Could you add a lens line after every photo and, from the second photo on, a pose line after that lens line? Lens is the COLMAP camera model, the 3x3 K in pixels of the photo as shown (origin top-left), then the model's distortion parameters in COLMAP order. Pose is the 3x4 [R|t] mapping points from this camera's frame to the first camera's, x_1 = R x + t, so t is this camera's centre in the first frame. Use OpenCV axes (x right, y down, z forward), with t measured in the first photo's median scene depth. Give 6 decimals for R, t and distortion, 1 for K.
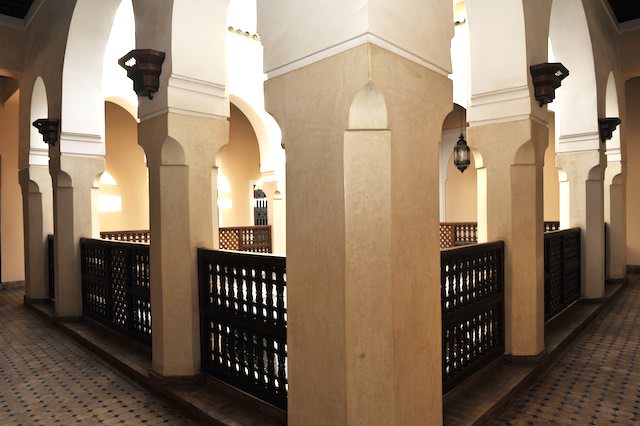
lens RADIAL K [[444.2, 0, 321.8], [0, 444.2, 226.9], [0, 0, 1]] dist [-0.043489, -0.004140]
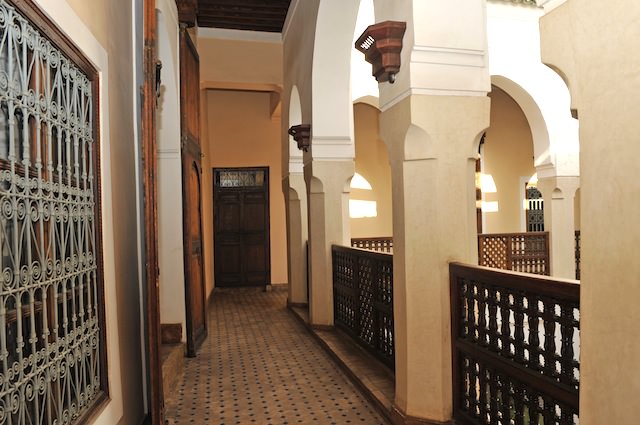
lens RADIAL K [[444.2, 0, 321.8], [0, 444.2, 226.4], [0, 0, 1]] dist [-0.043489, -0.004140]
pose [[0.833300, -0.002114, -0.552816, -0.030793], [-0.003386, 0.999954, -0.008927, -0.008167], [0.552810, 0.009311, 0.833255, 0.195263]]
